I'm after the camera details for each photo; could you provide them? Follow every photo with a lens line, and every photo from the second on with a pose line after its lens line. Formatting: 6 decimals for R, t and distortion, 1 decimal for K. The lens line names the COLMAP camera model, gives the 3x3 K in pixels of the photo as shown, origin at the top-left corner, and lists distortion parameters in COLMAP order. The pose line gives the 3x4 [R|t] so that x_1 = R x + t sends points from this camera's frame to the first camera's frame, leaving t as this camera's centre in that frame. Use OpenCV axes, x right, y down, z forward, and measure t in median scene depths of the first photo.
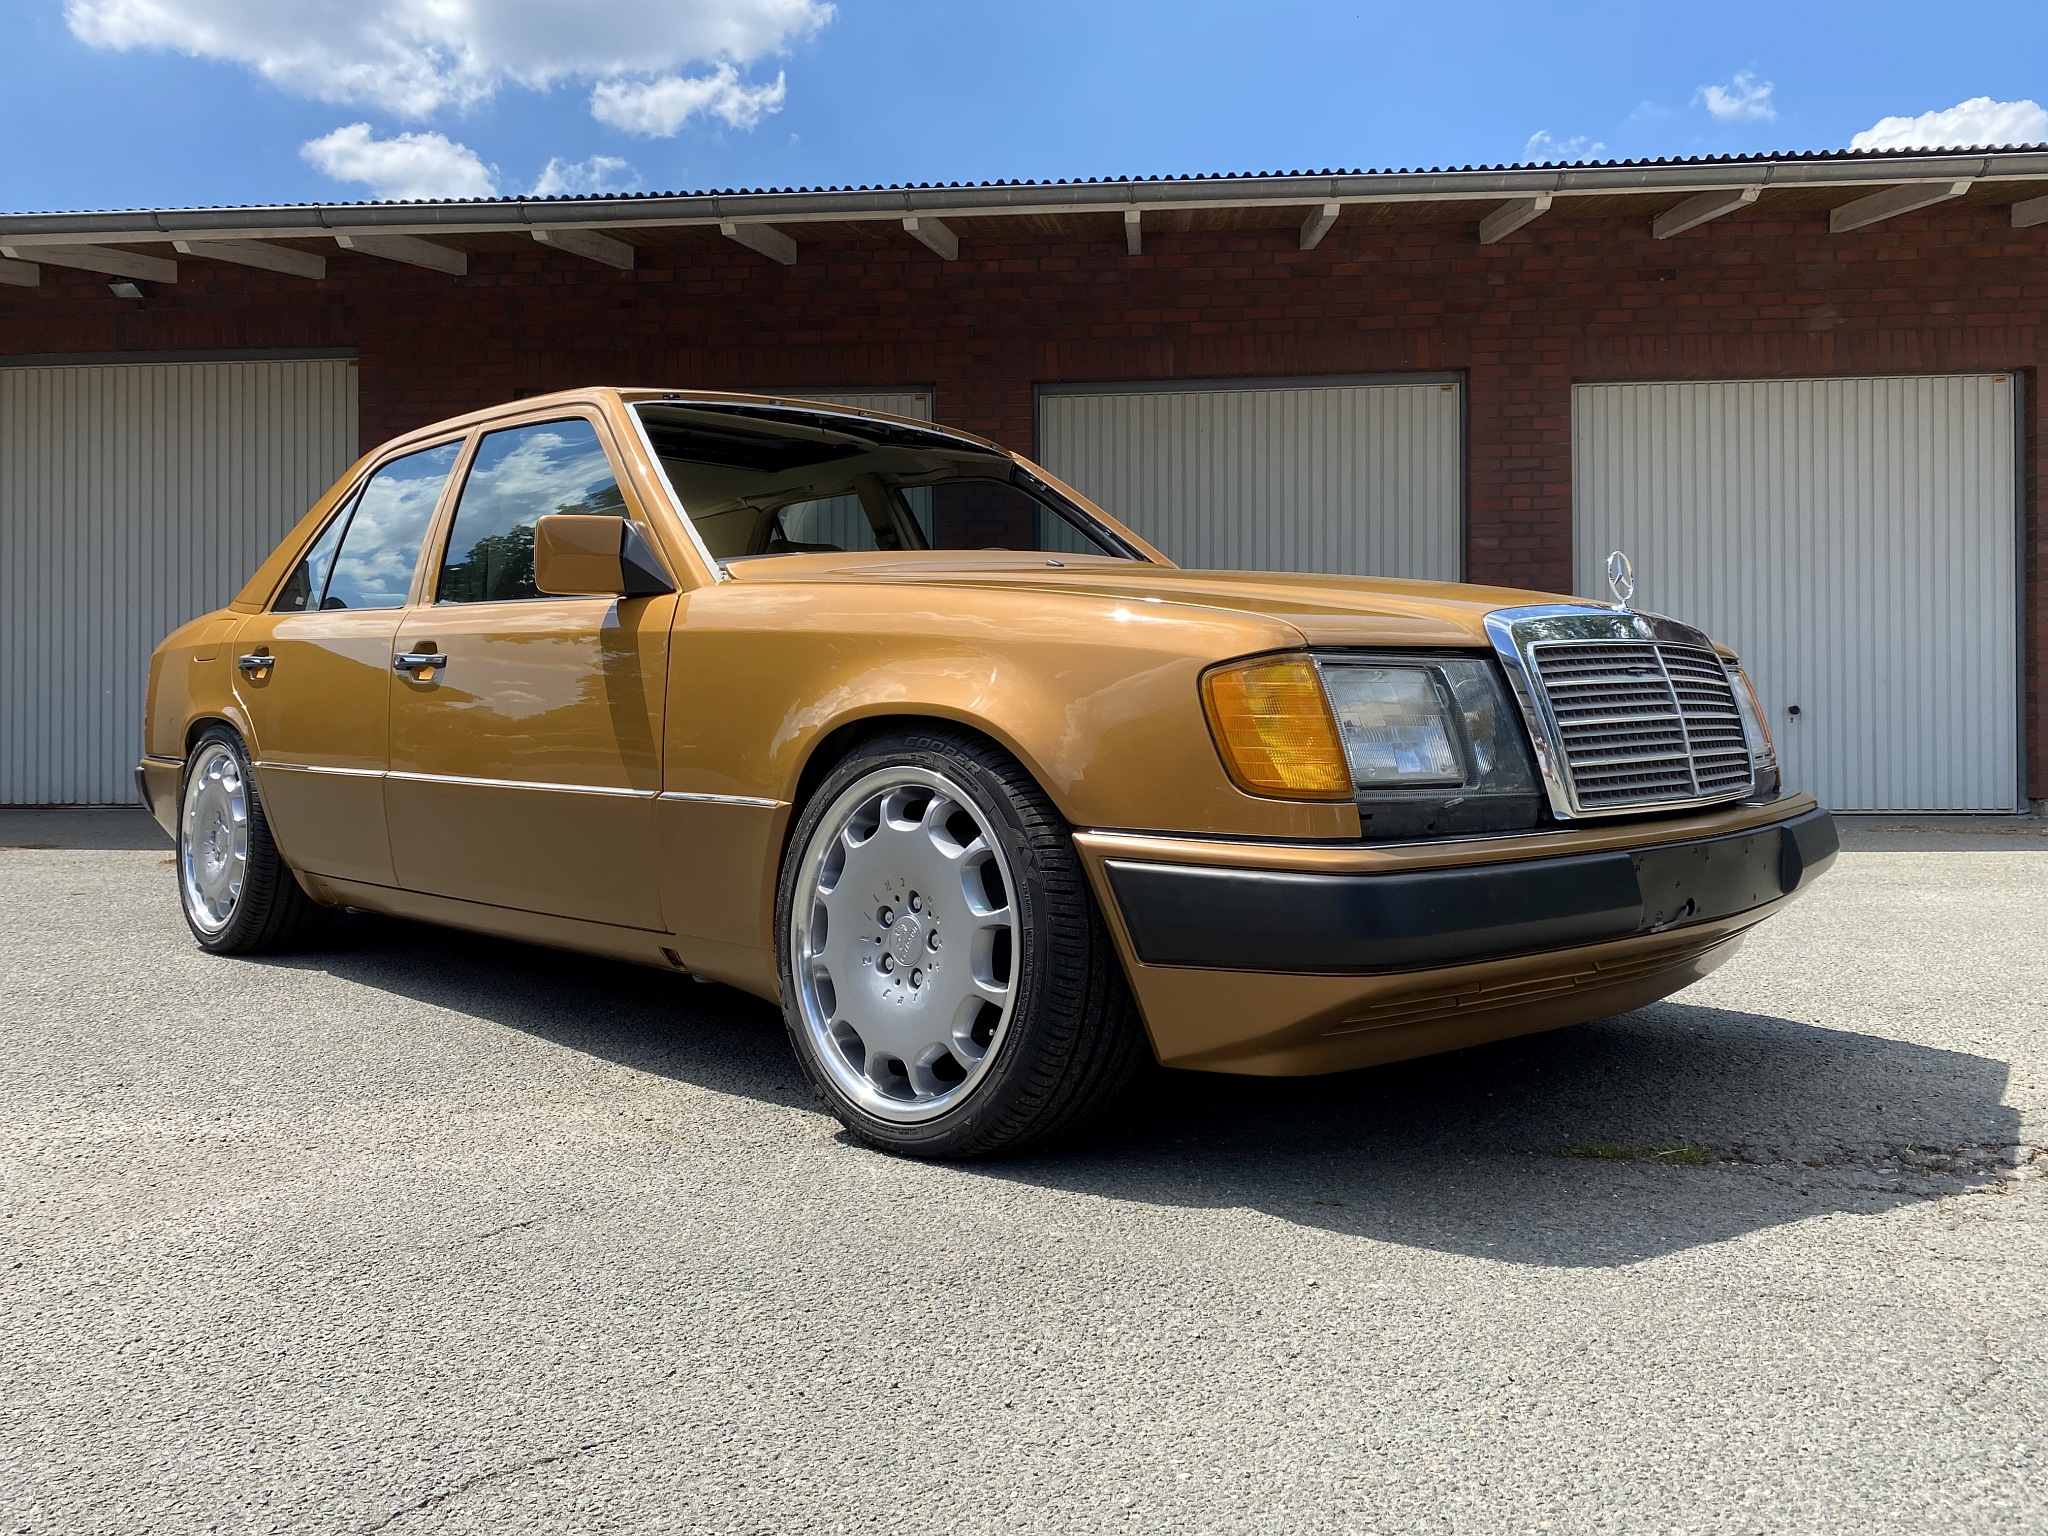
lens RADIAL K [[1567.6, 0, 1050.4], [0, 1567.6, 758.3], [0, 0, 1]] dist [0.029114, -0.055088]
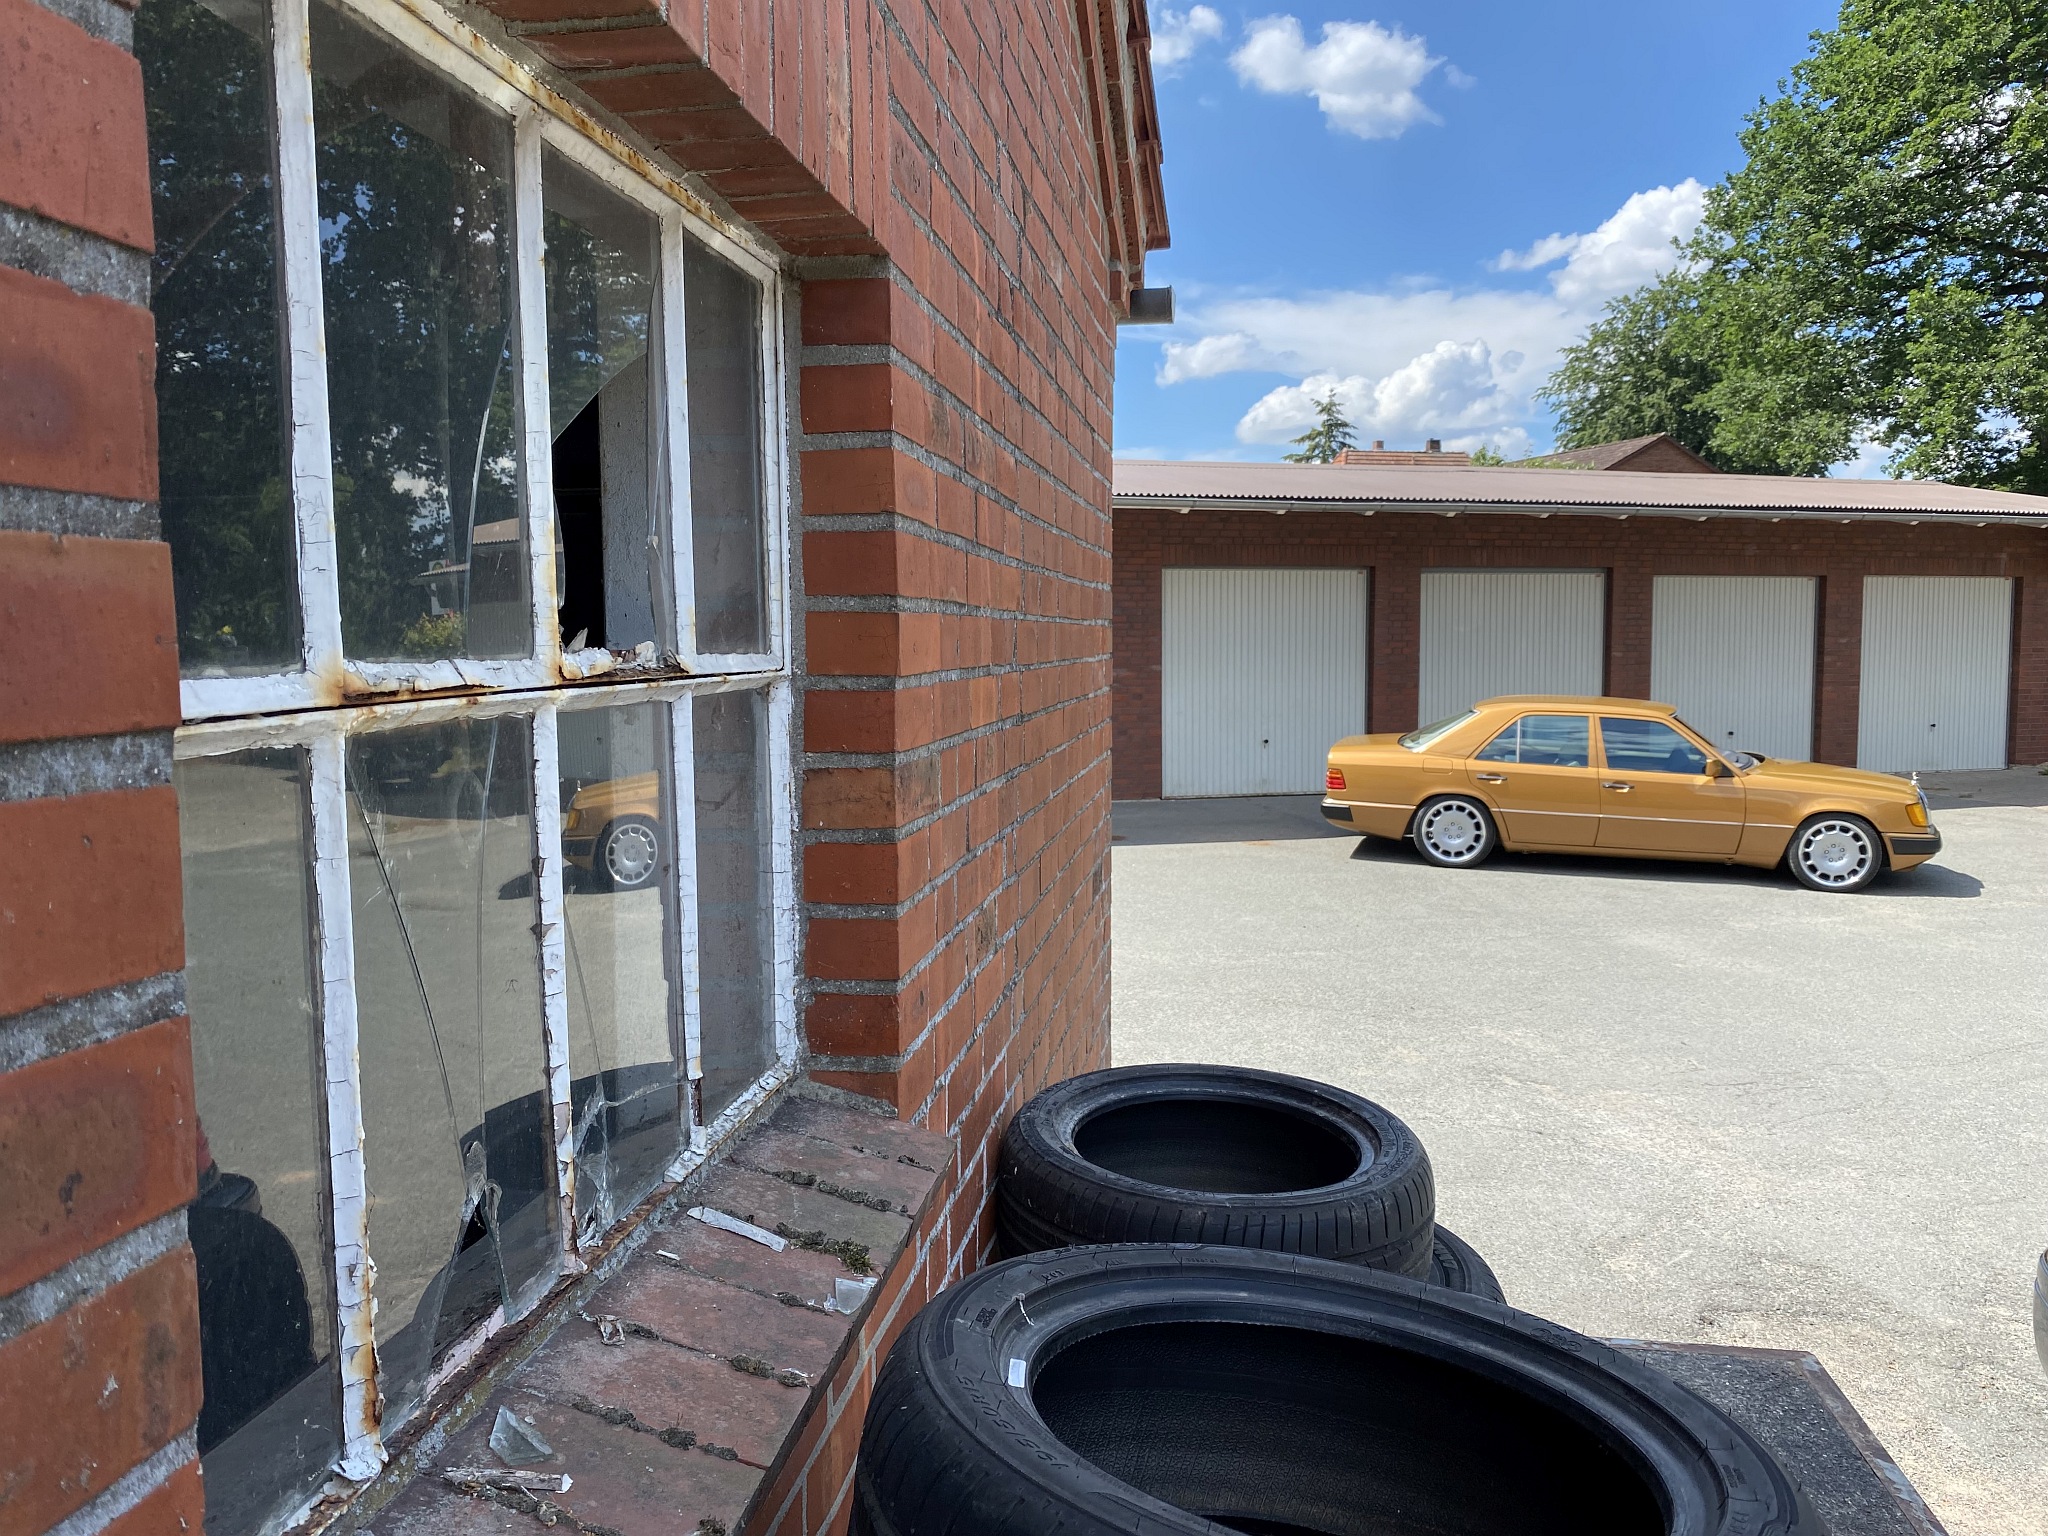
lens RADIAL K [[1567.6, 0, 1019.1], [0, 1567.6, 762.0], [0, 0, 1]] dist [0.029114, -0.055088]
pose [[0.928890, -0.027792, 0.369311, -1.199405], [-0.000099, 0.997162, 0.075289, -0.152481], [-0.370355, -0.069971, 0.926251, -0.608666]]
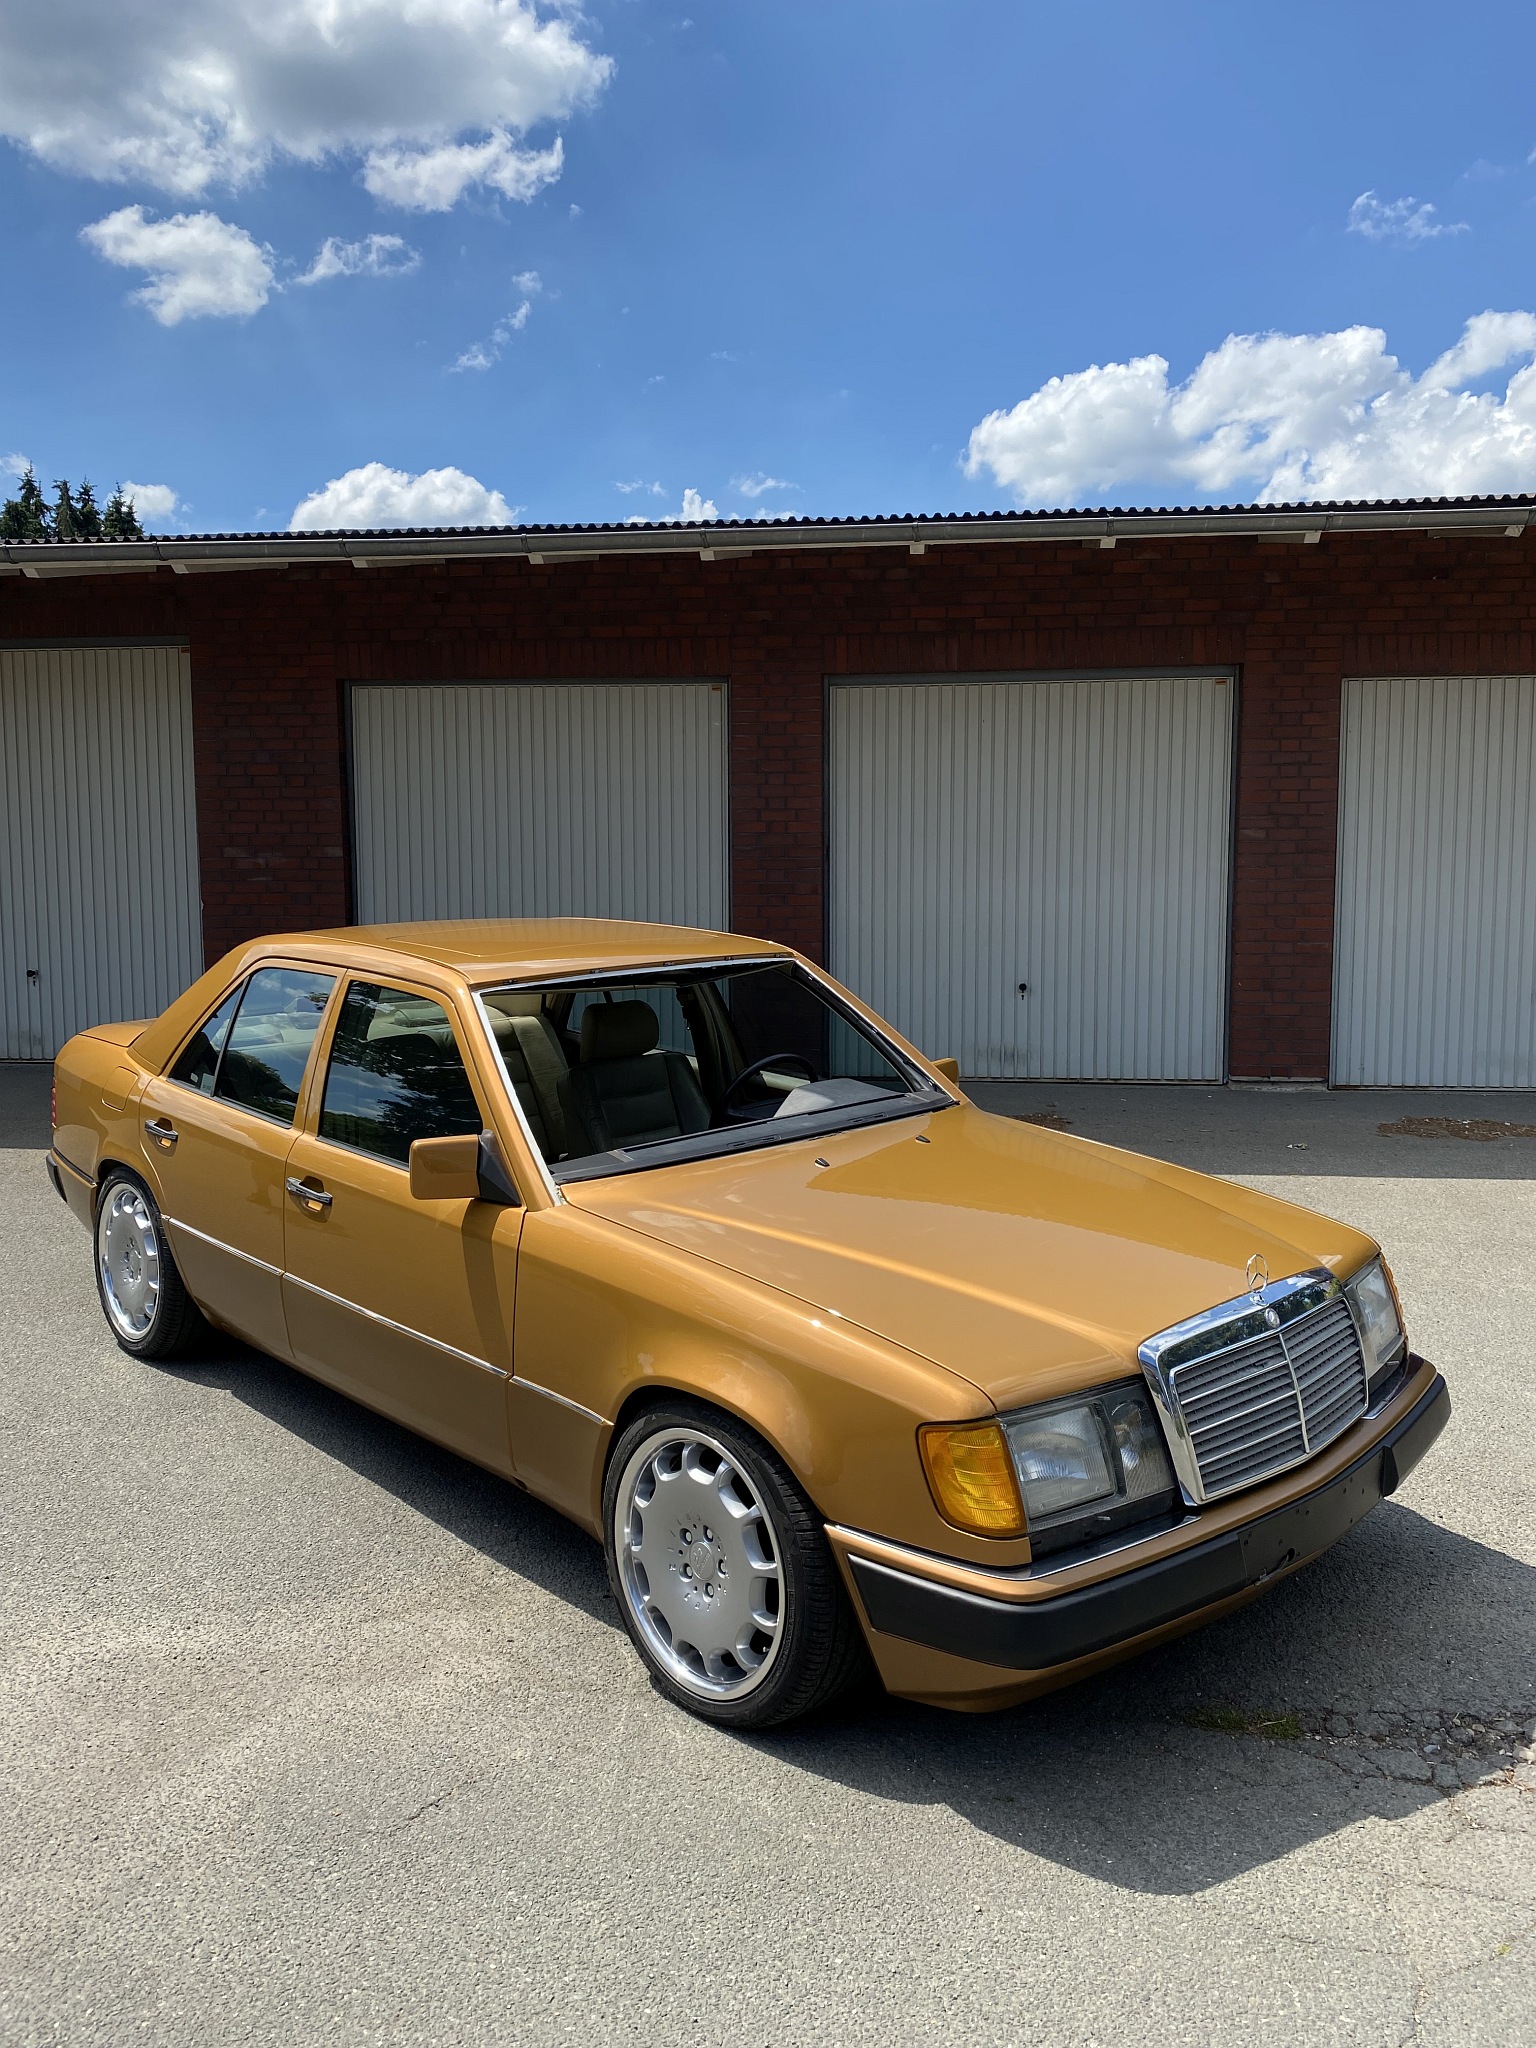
lens RADIAL K [[1567.6, 0, 786.7], [0, 1567.6, 1039.6], [0, 0, 1]] dist [0.029114, -0.055088]
pose [[0.999377, 0.003278, -0.035147, 0.003006], [0.000666, 0.993751, 0.111621, -0.118660], [0.035293, -0.111575, 0.993129, -0.068798]]
